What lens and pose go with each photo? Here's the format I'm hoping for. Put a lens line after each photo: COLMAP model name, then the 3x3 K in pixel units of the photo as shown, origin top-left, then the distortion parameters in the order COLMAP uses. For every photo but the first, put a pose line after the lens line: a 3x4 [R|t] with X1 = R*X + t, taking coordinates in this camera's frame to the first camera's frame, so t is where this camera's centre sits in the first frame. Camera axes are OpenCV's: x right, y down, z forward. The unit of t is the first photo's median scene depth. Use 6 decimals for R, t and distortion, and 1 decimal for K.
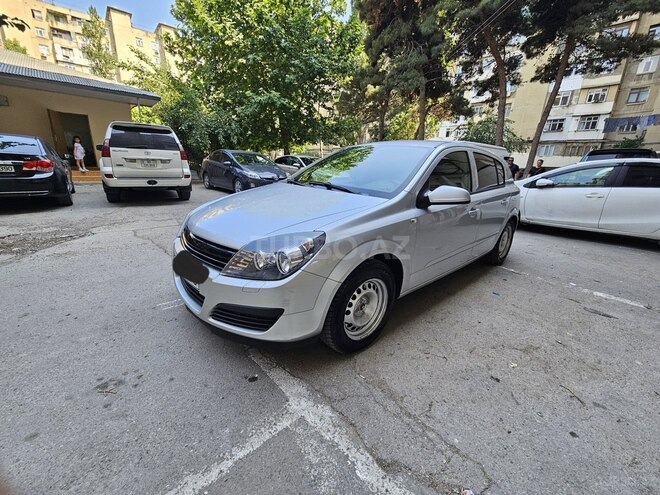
lens RADIAL K [[269.5, 0, 328.2], [0, 269.5, 245.5], [0, 0, 1]] dist [0.000227, -0.000324]
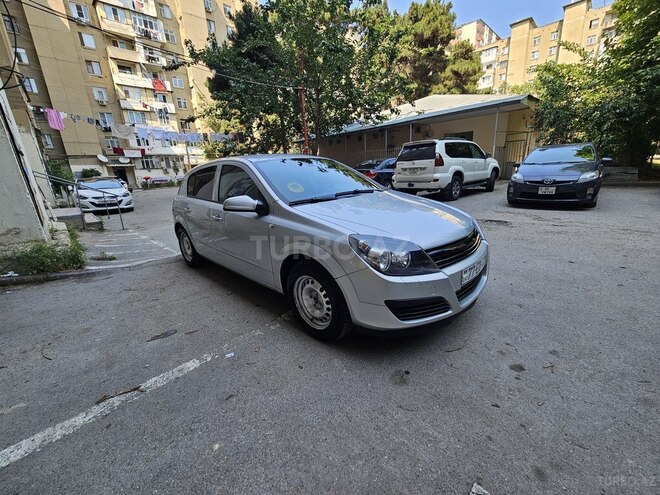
lens RADIAL K [[270.6, 0, 328.9], [0, 270.6, 244.8], [0, 0, 1]] dist [-0.000285, 0.000211]
pose [[0.056267, 0.228312, -0.971961, 0.321290], [-0.230500, 0.950175, 0.209851, -0.064115], [0.971444, 0.212229, 0.106089, 0.238513]]
